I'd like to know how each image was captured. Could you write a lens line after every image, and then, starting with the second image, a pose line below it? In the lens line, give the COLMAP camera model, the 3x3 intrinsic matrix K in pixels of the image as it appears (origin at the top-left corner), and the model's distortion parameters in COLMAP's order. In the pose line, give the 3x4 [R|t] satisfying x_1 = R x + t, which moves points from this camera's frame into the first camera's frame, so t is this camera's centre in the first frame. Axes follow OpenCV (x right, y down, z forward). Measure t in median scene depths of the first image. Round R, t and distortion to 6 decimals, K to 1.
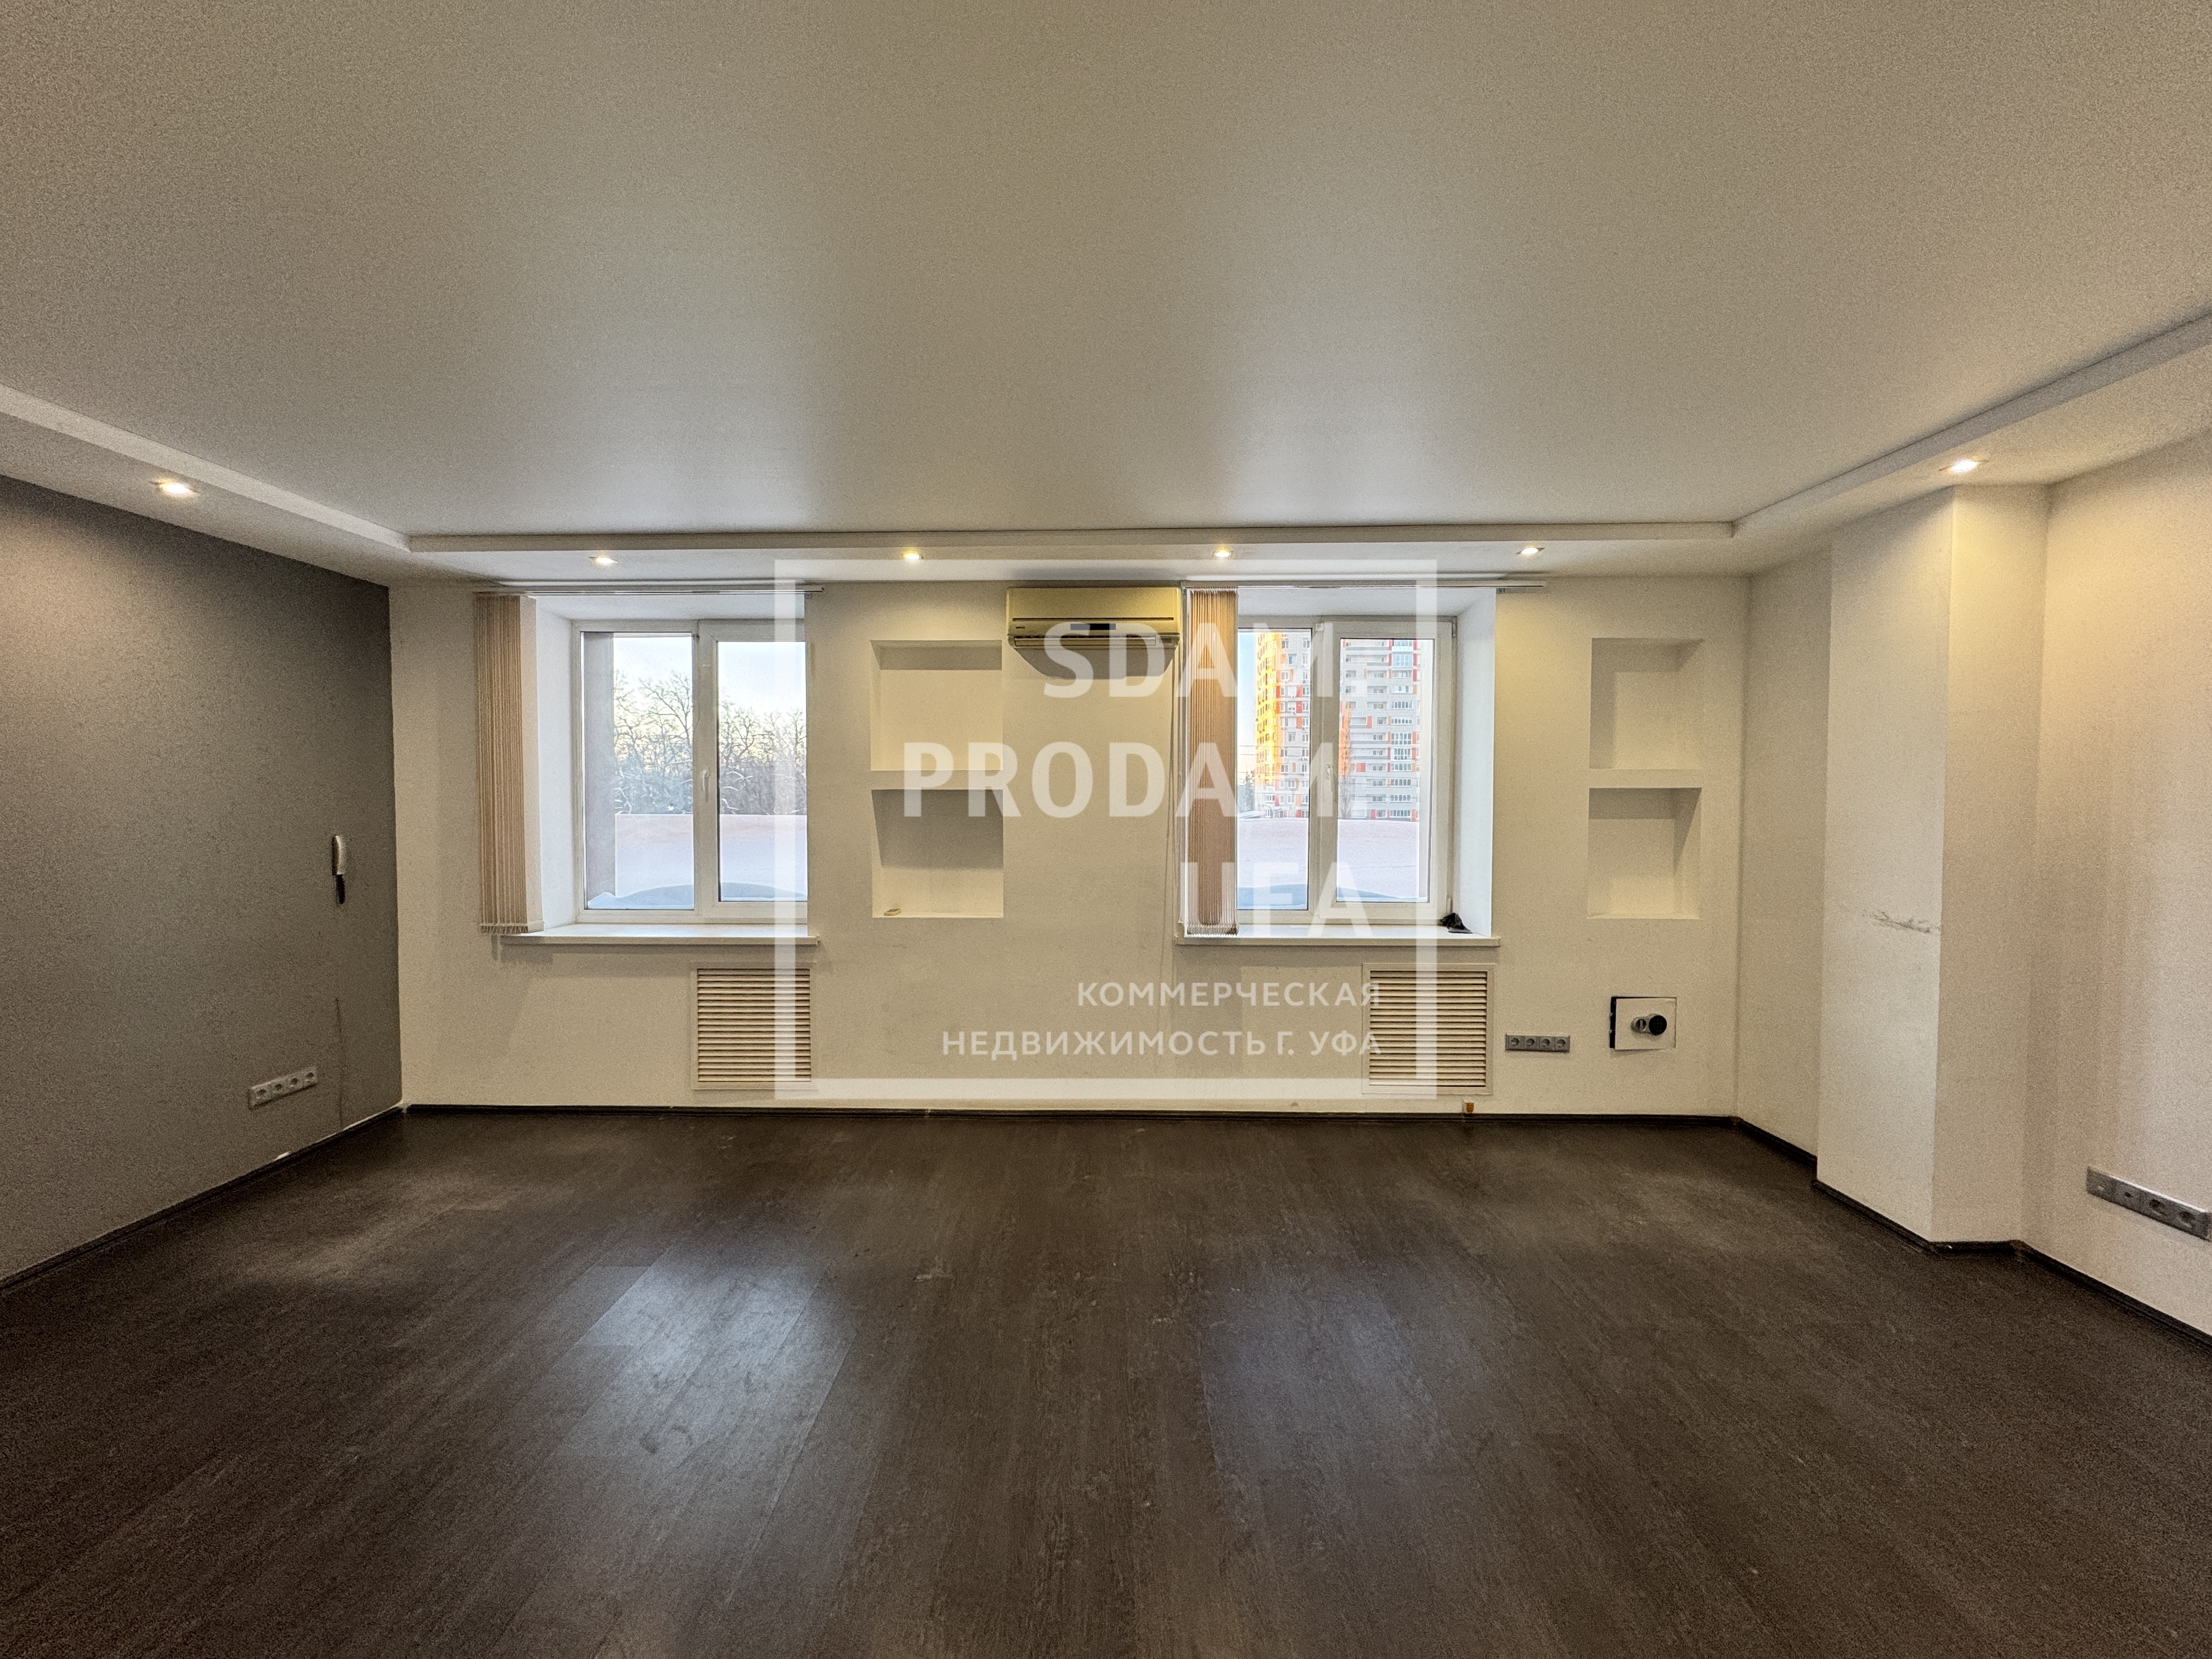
lens RADIAL K [[872.8, 0, 1106.0], [0, 872.8, 829.5], [0, 0, 1]] dist [-0.000639, 0.000191]
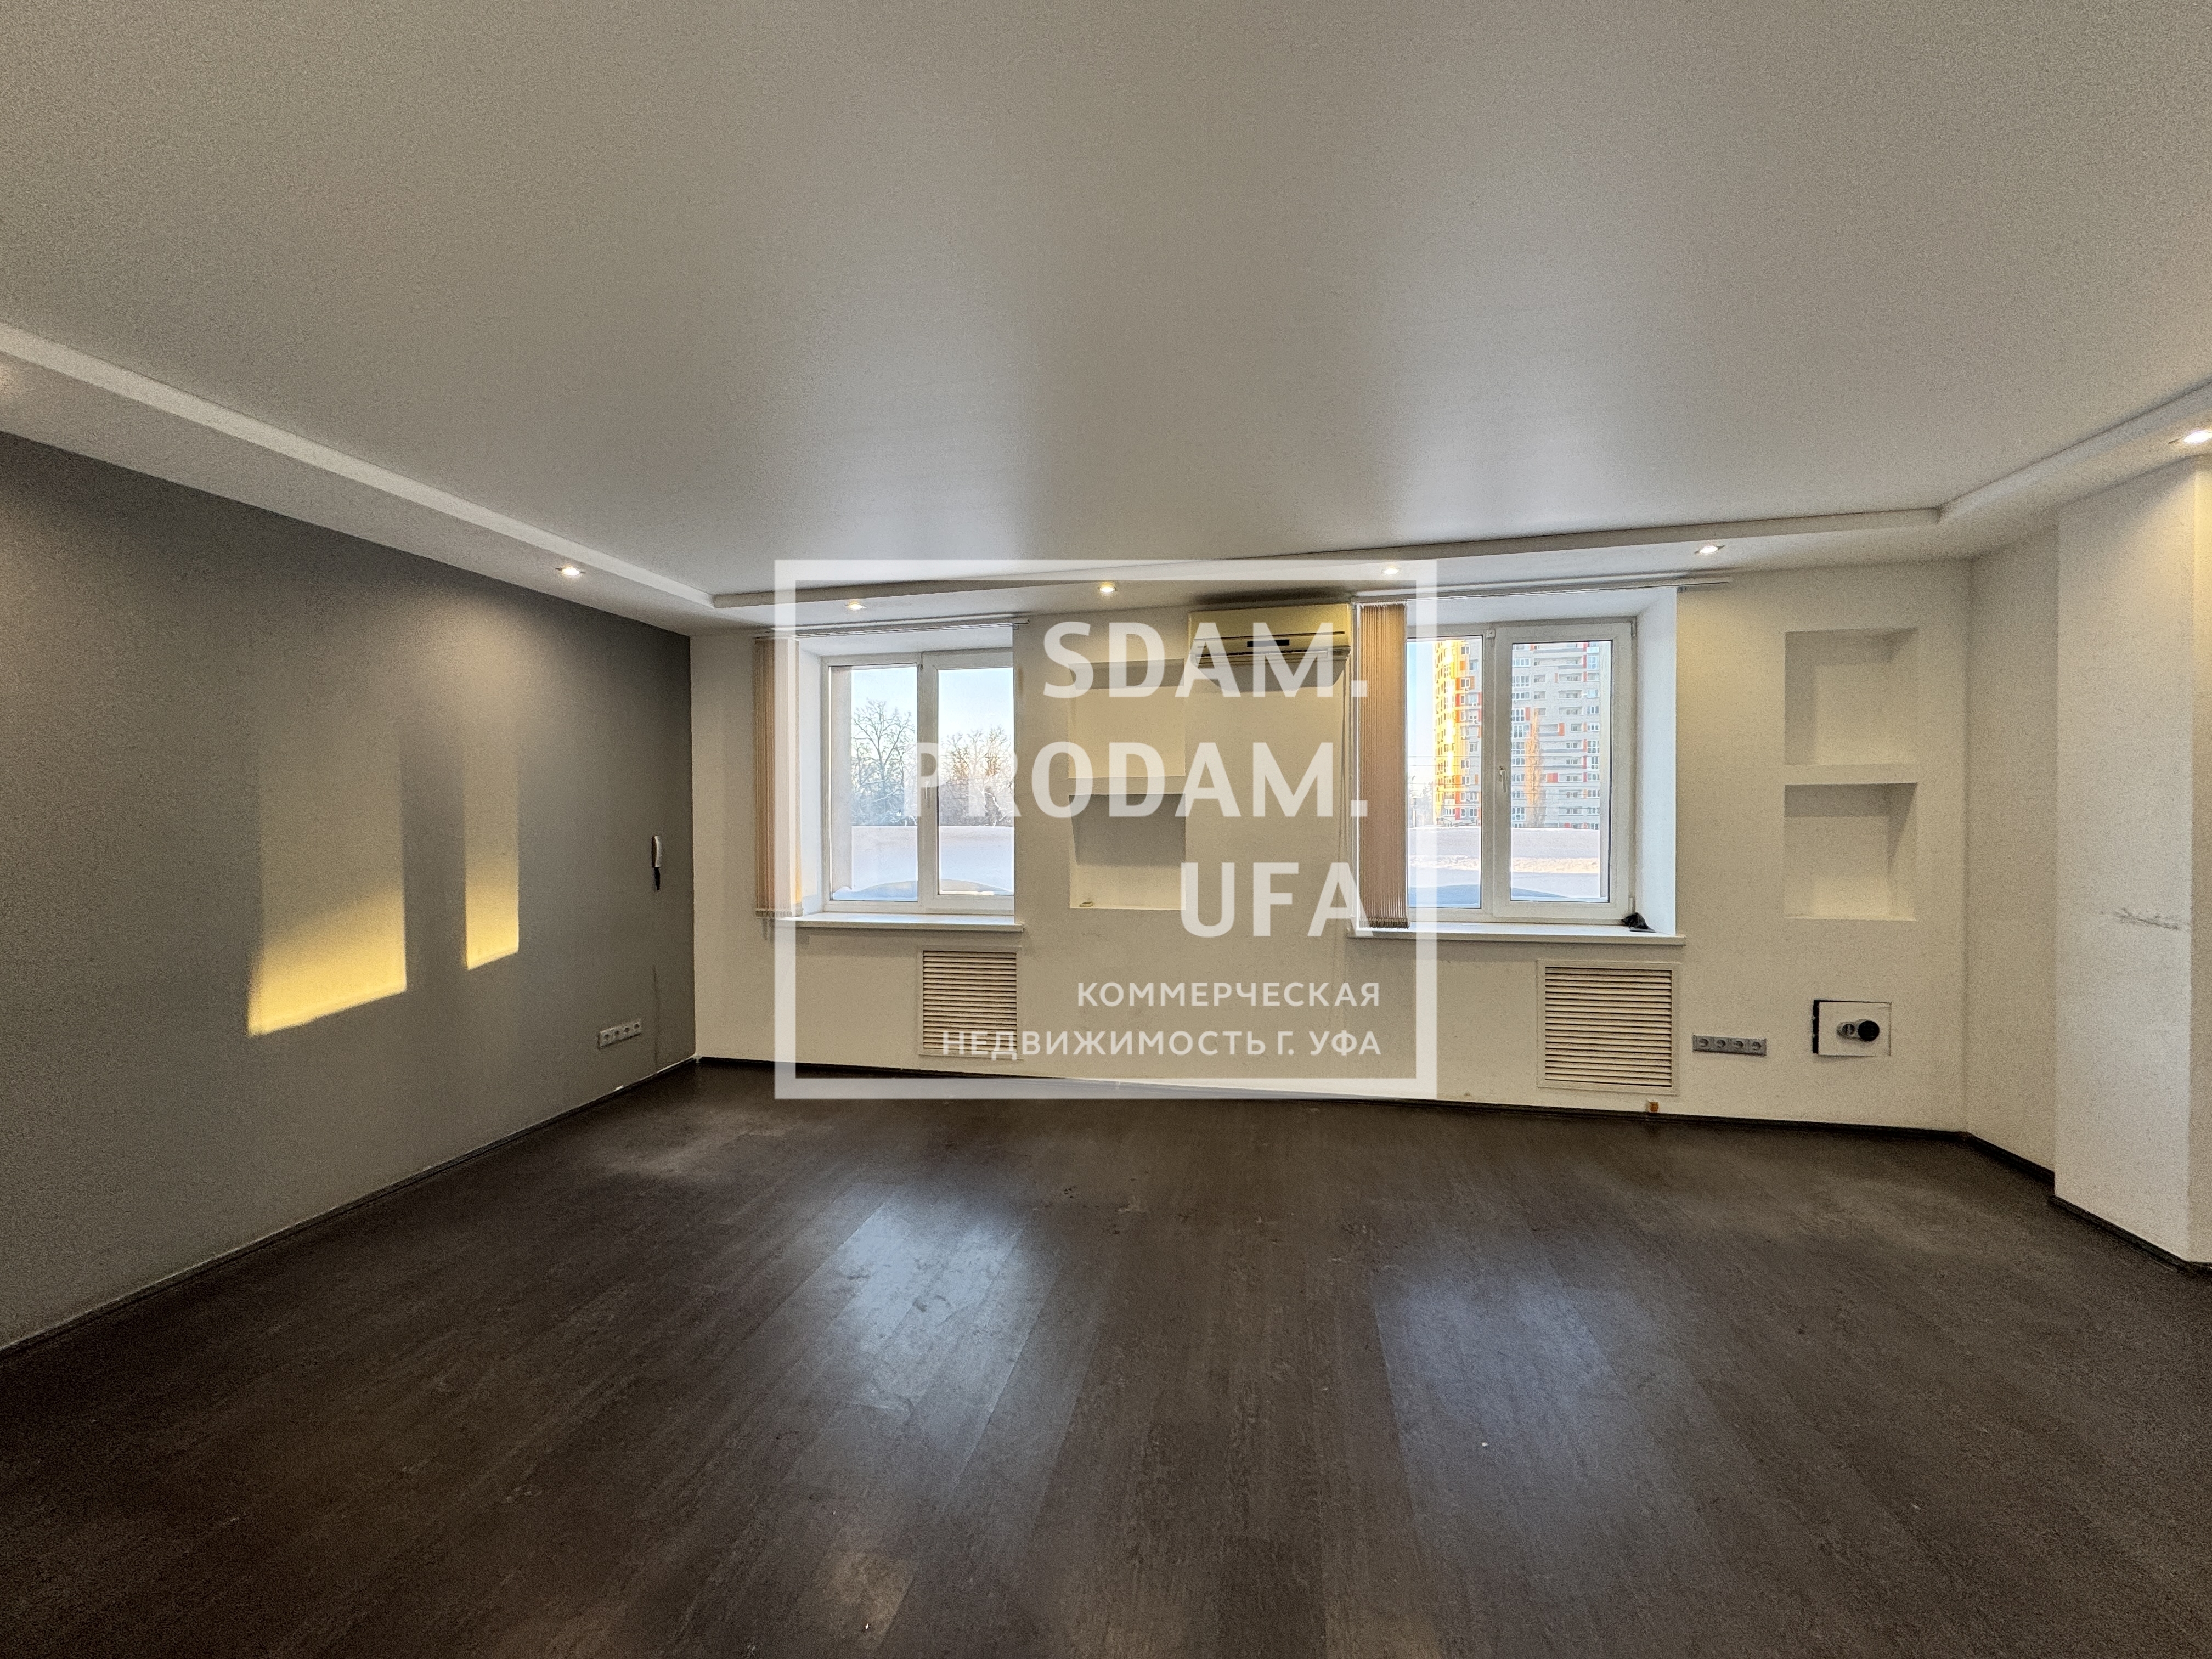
lens RADIAL K [[872.8, 0, 1106.0], [0, 872.8, 829.5], [0, 0, 1]] dist [-0.000639, 0.000191]
pose [[0.981966, -0.004080, -0.189014, -0.008487], [0.000587, 0.999828, -0.018533, 0.020811], [0.189057, 0.018088, 0.981800, -0.106998]]
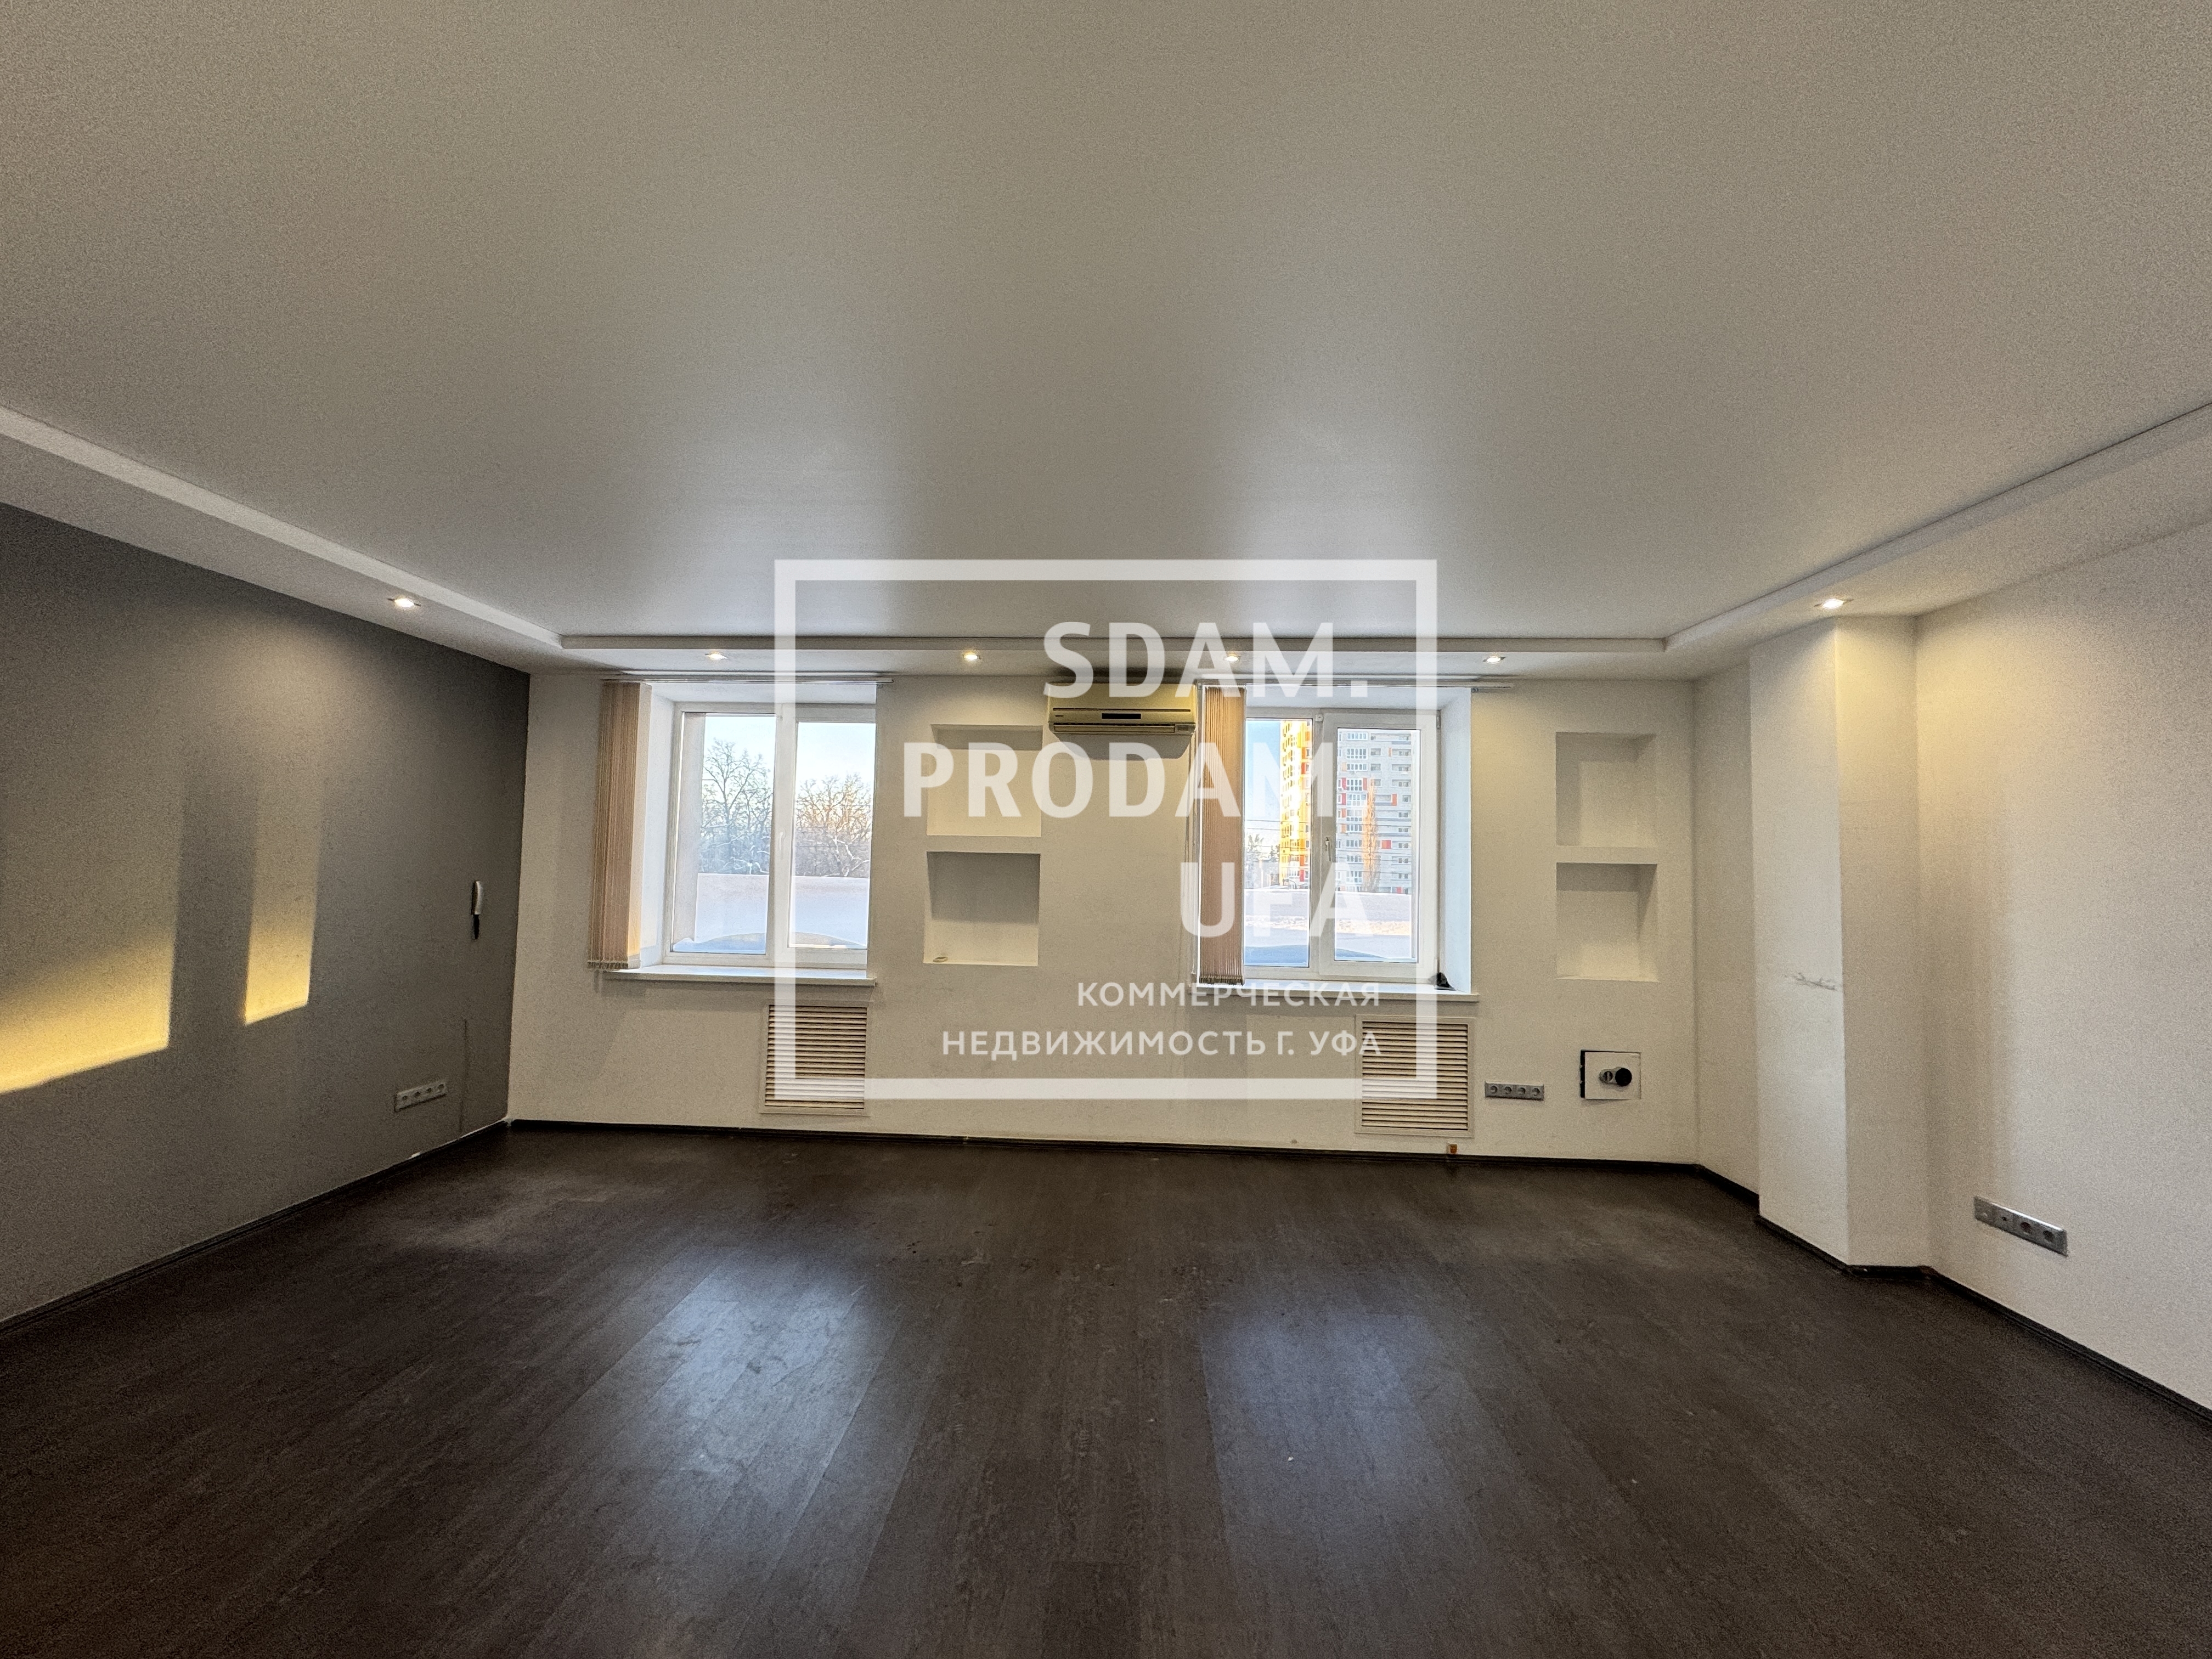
lens RADIAL K [[872.8, 0, 1106.0], [0, 872.8, 829.5], [0, 0, 1]] dist [-0.000639, 0.000191]
pose [[0.999394, 0.018882, -0.029252, 0.001343], [-0.021229, 0.996396, -0.082119, 0.015964], [0.027596, 0.082690, 0.996193, -0.154911]]
